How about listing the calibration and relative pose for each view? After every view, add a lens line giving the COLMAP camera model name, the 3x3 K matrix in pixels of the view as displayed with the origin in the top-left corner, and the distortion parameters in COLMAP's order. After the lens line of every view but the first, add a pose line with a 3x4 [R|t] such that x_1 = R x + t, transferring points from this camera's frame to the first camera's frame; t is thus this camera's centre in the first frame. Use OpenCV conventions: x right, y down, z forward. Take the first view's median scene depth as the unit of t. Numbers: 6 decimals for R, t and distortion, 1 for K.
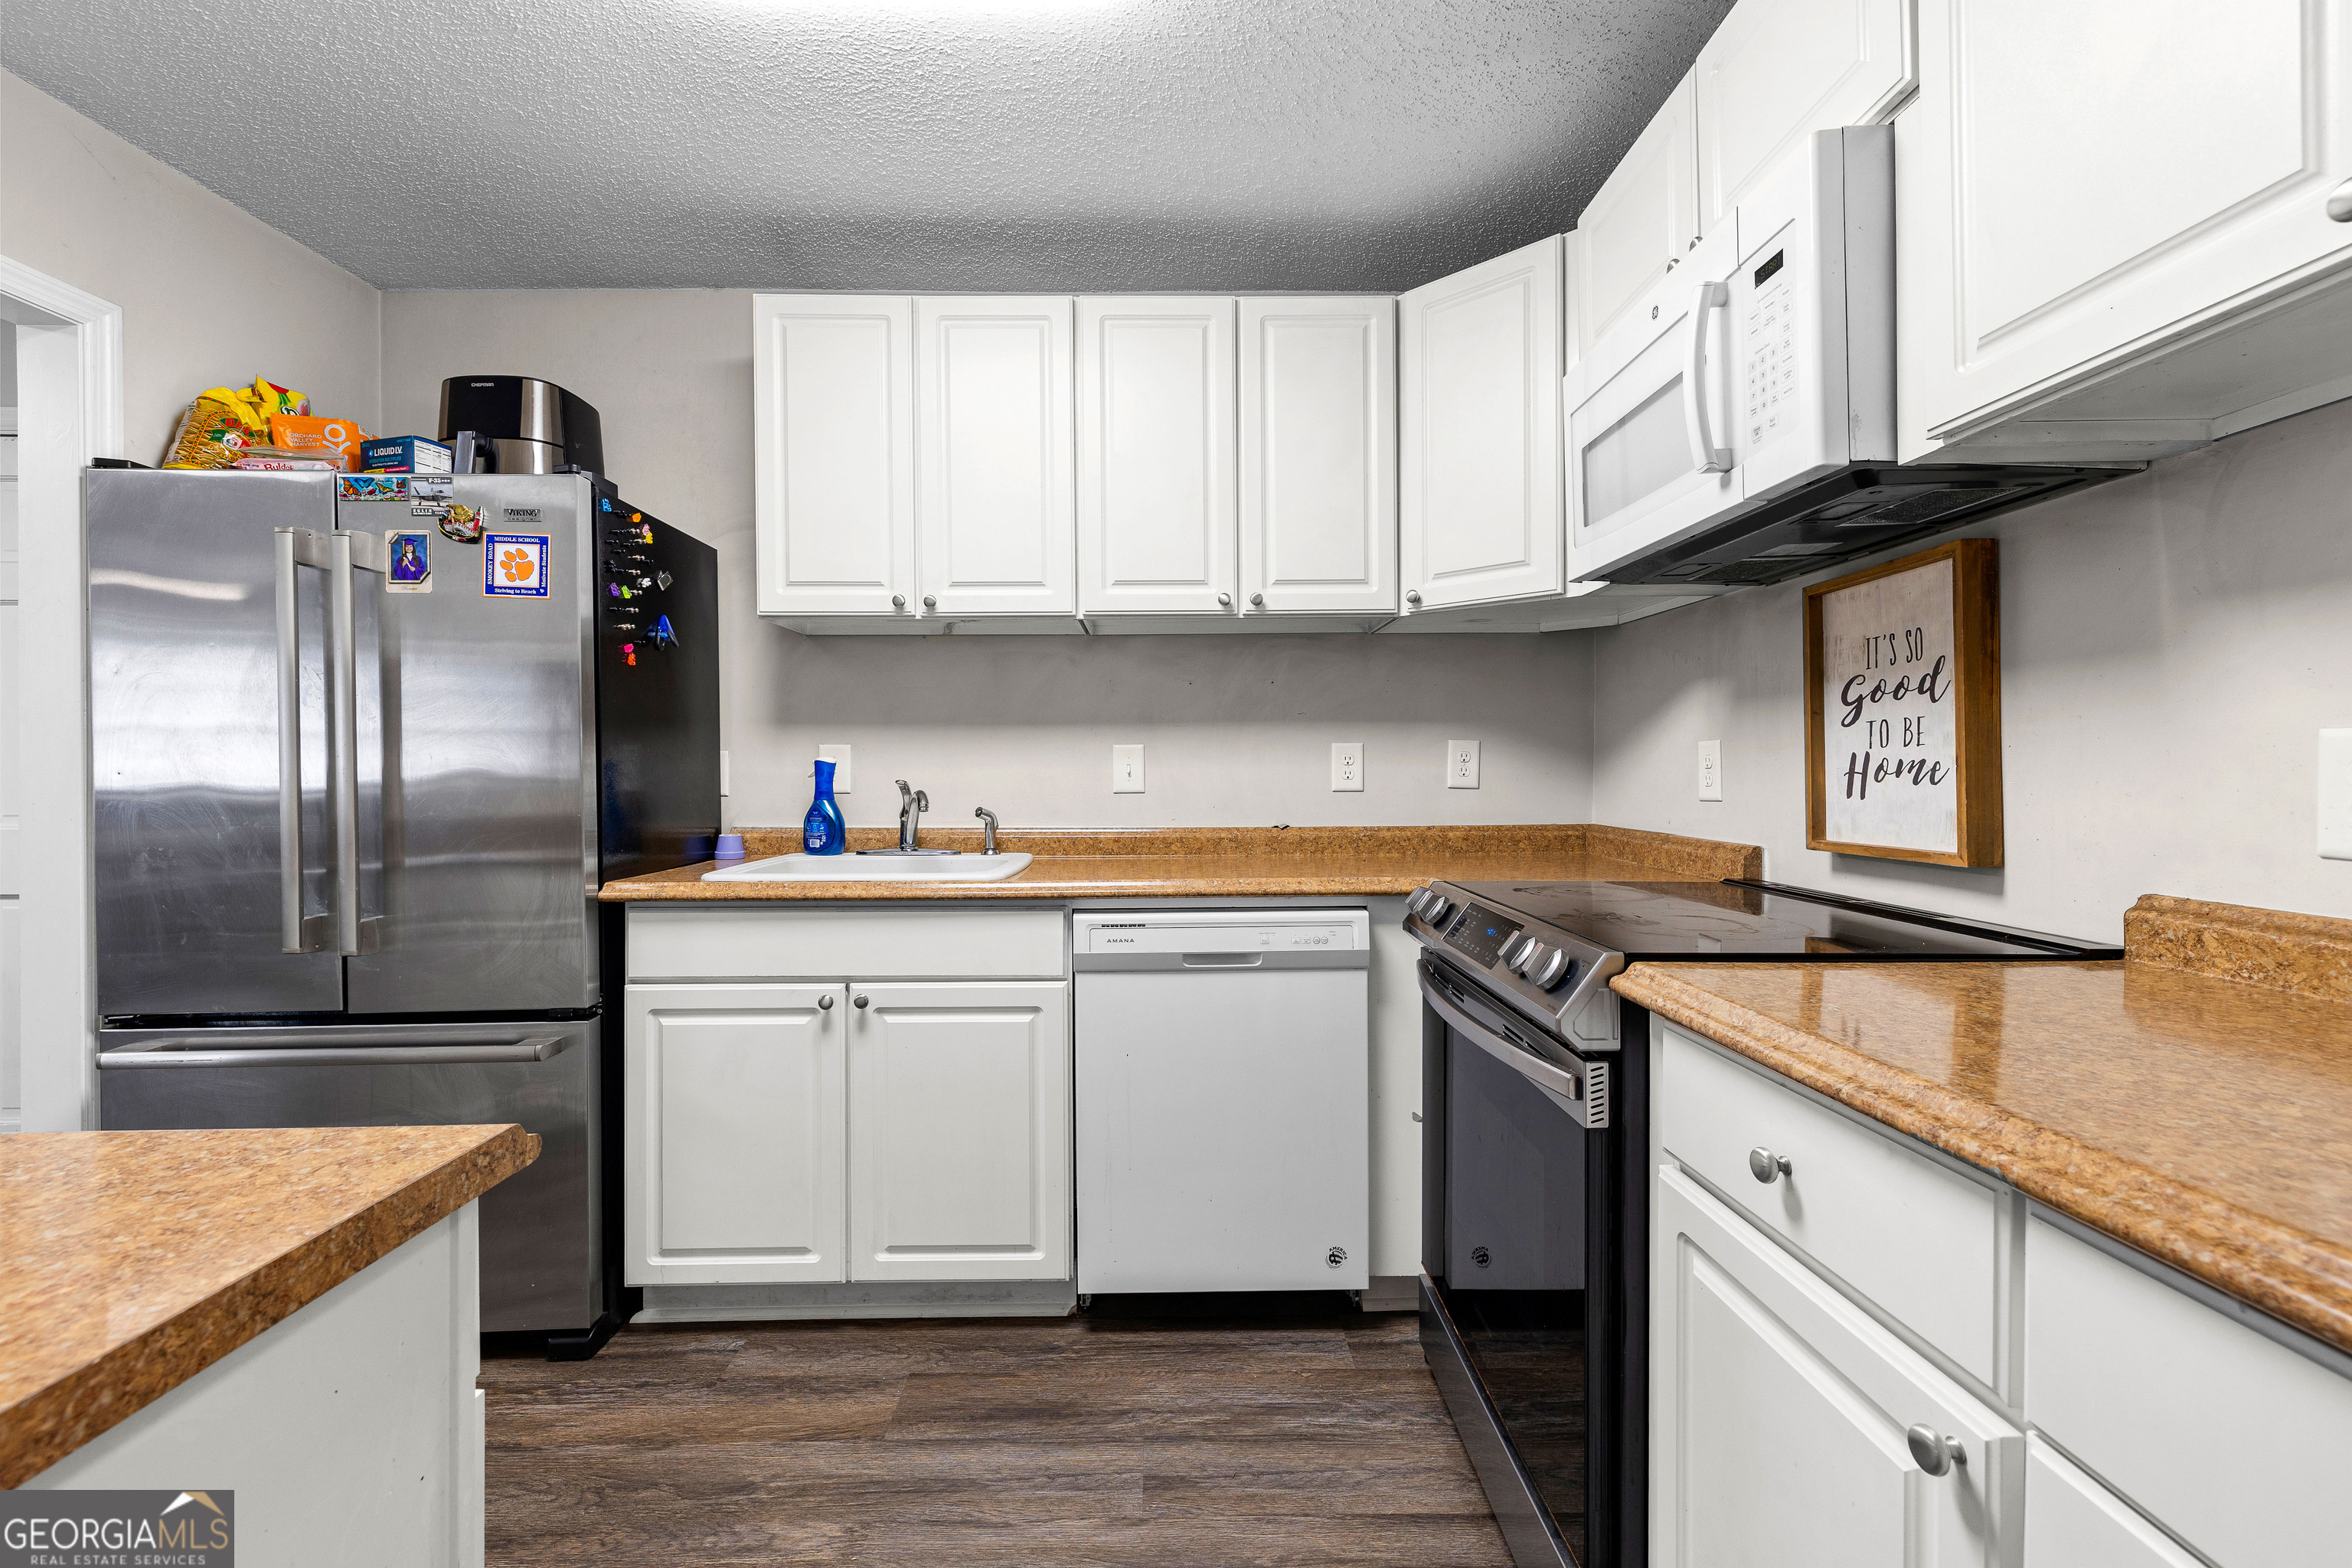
lens RADIAL K [[991.7, 0, 1175.6], [0, 991.7, 770.7], [0, 0, 1]] dist [-0.000663, 0.000806]
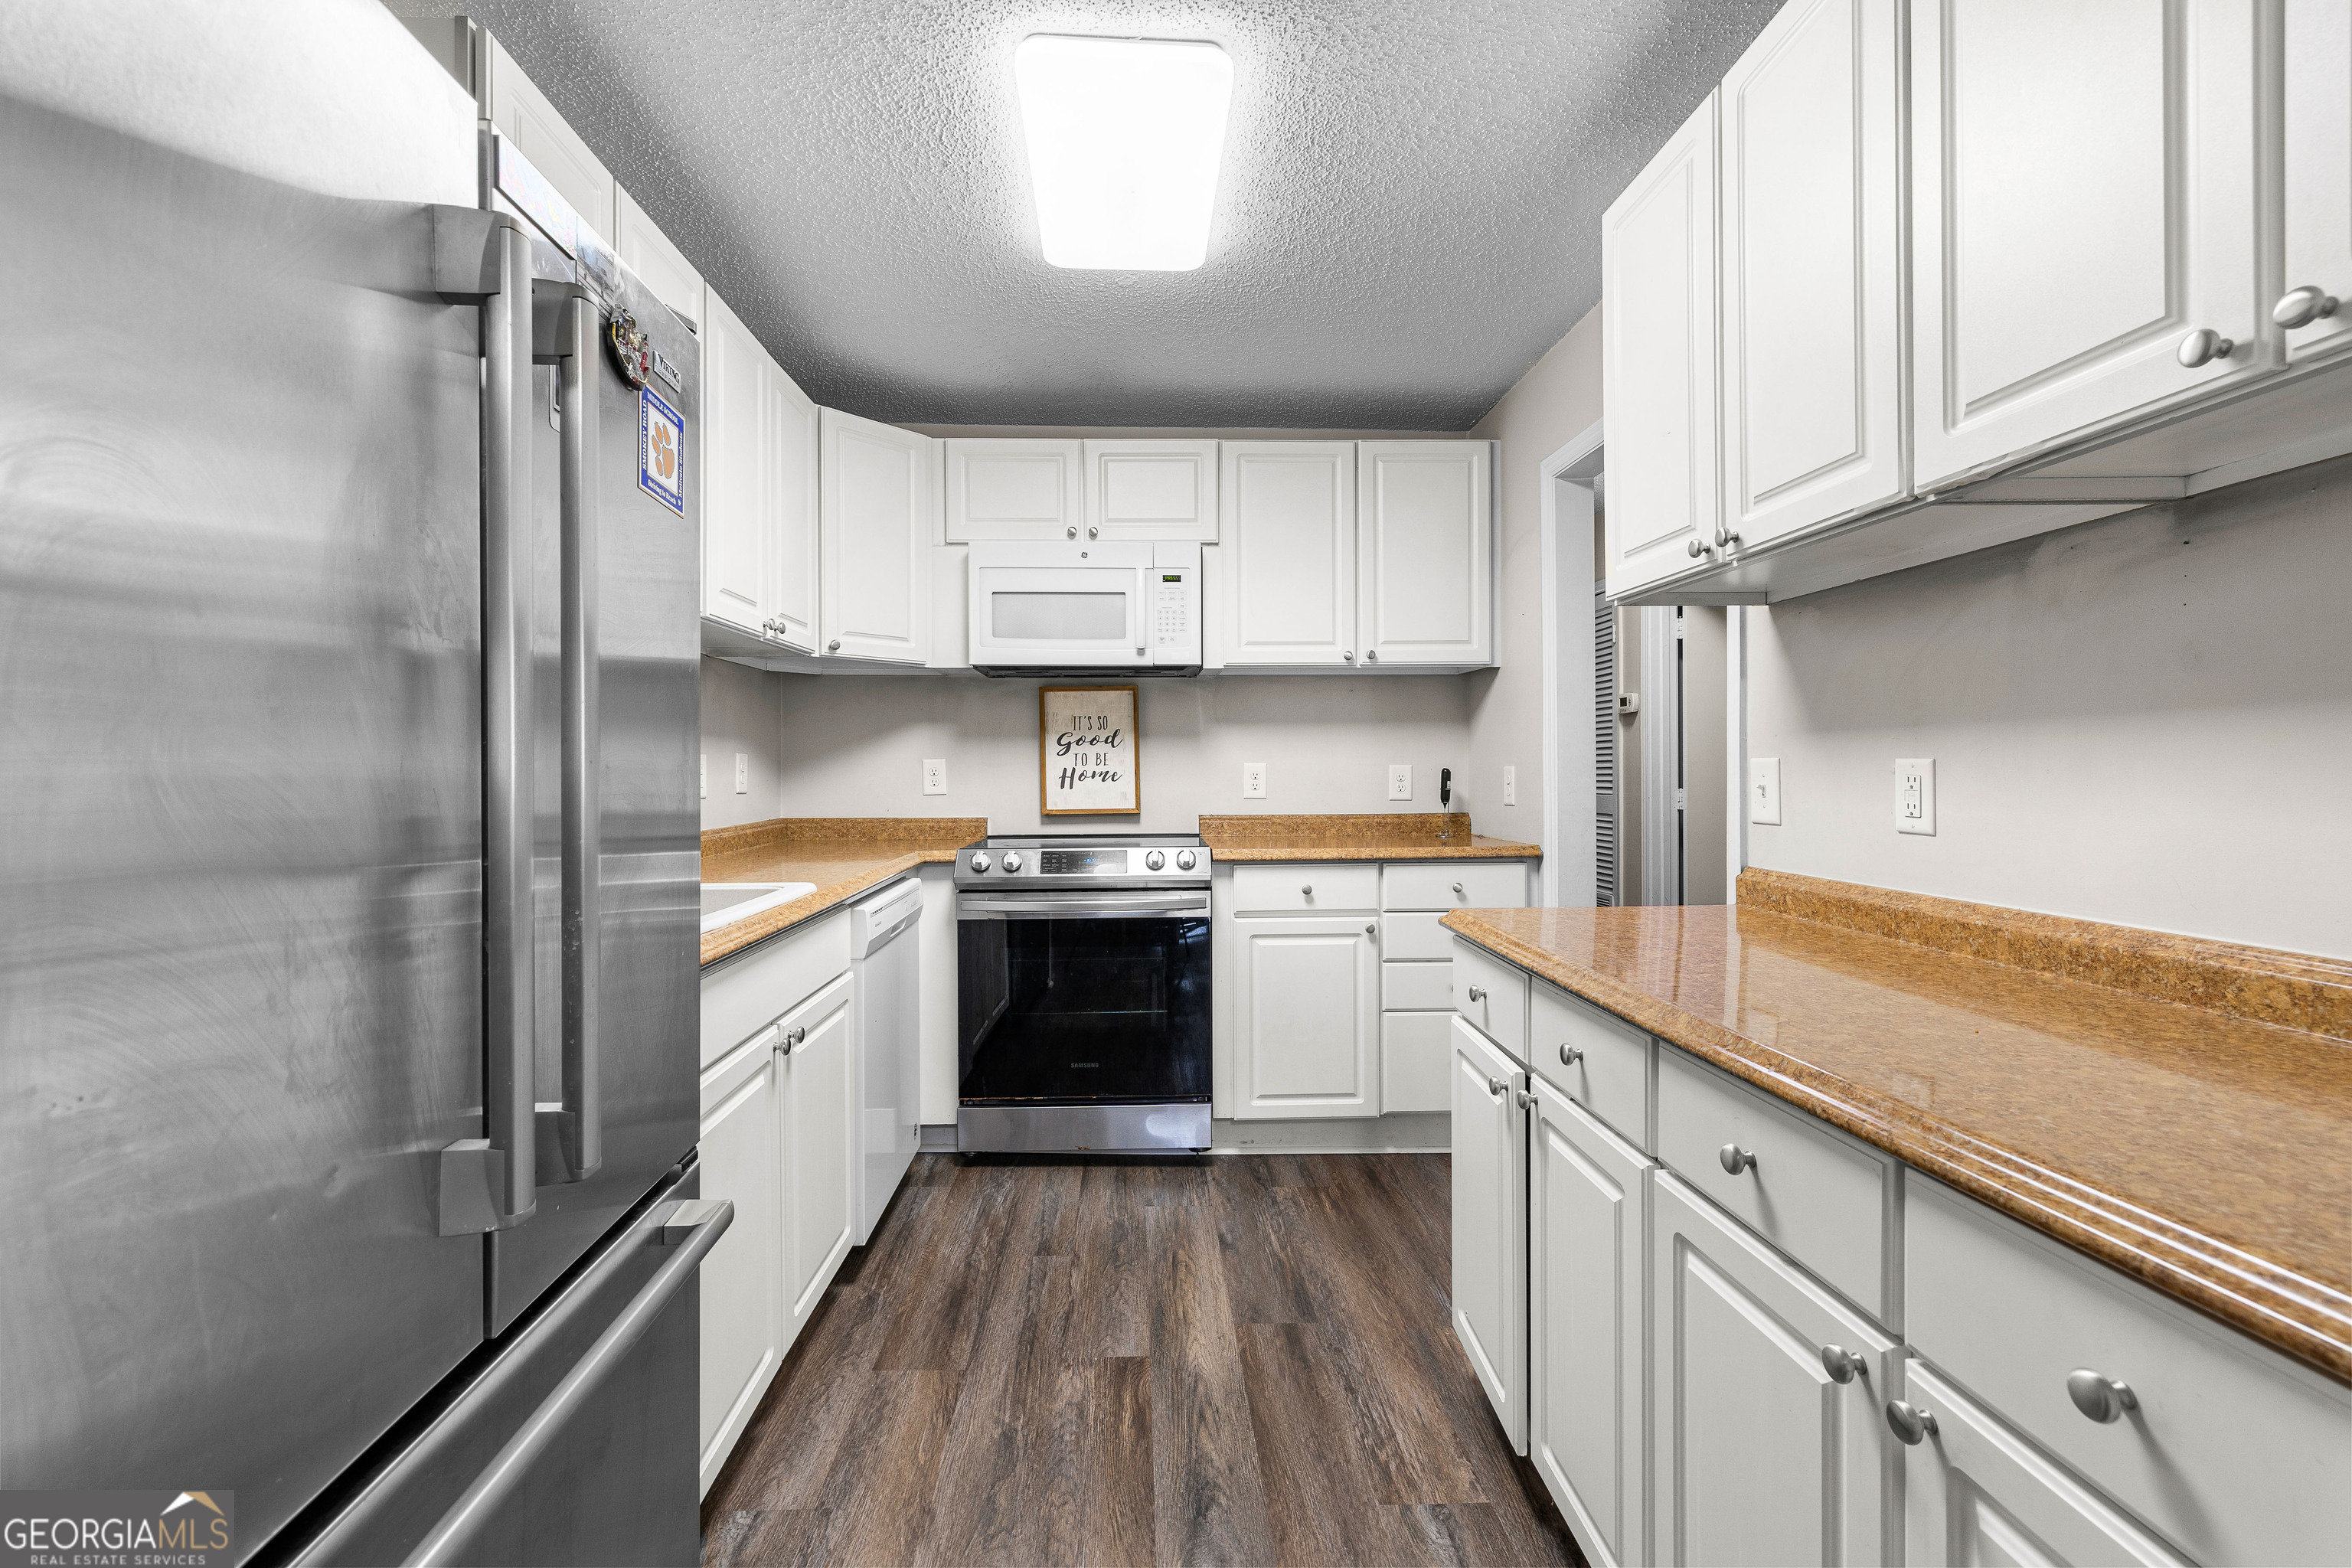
lens RADIAL K [[991.7, 0, 1172.4], [0, 991.7, 773.5], [0, 0, 1]] dist [-0.000663, 0.000806]
pose [[-0.024951, -0.002458, 0.999686, -1.525780], [0.007310, 0.999970, 0.002641, -0.009726], [-0.999662, 0.007373, -0.024932, 0.836845]]
